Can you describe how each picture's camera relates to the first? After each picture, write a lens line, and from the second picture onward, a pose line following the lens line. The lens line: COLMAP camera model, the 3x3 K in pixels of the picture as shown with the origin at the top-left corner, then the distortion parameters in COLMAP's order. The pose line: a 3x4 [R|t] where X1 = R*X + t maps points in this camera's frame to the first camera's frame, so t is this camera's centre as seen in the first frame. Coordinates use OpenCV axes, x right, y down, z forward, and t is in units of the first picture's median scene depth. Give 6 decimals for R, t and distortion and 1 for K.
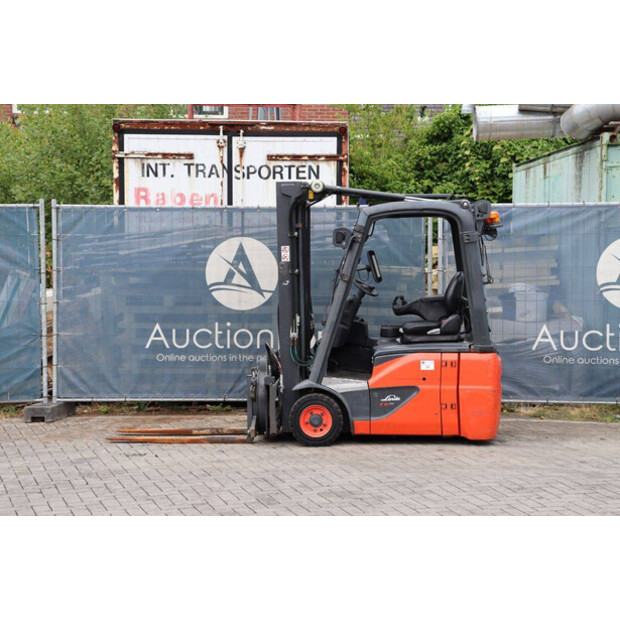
lens RADIAL K [[1430.9, 0, 310.0], [0, 1430.9, 310.0], [0, 0, 1]] dist [0.371891, 0.145658]
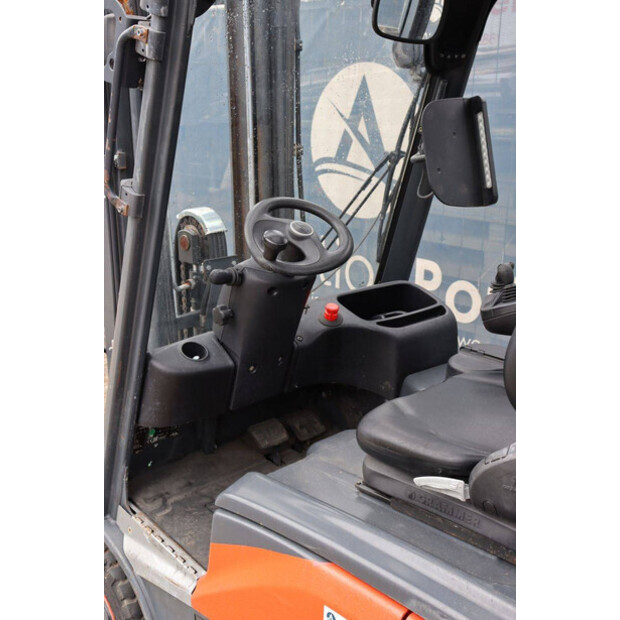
lens RADIAL K [[796.1, 0, 310.0], [0, 796.1, 310.0], [0, 0, 1]] dist [0.000904, 0.006111]
pose [[0.720989, 0.193489, -0.665385, 0.113188], [-0.038866, 0.970005, 0.239956, -0.029964], [0.691856, -0.147145, 0.706883, 0.692191]]
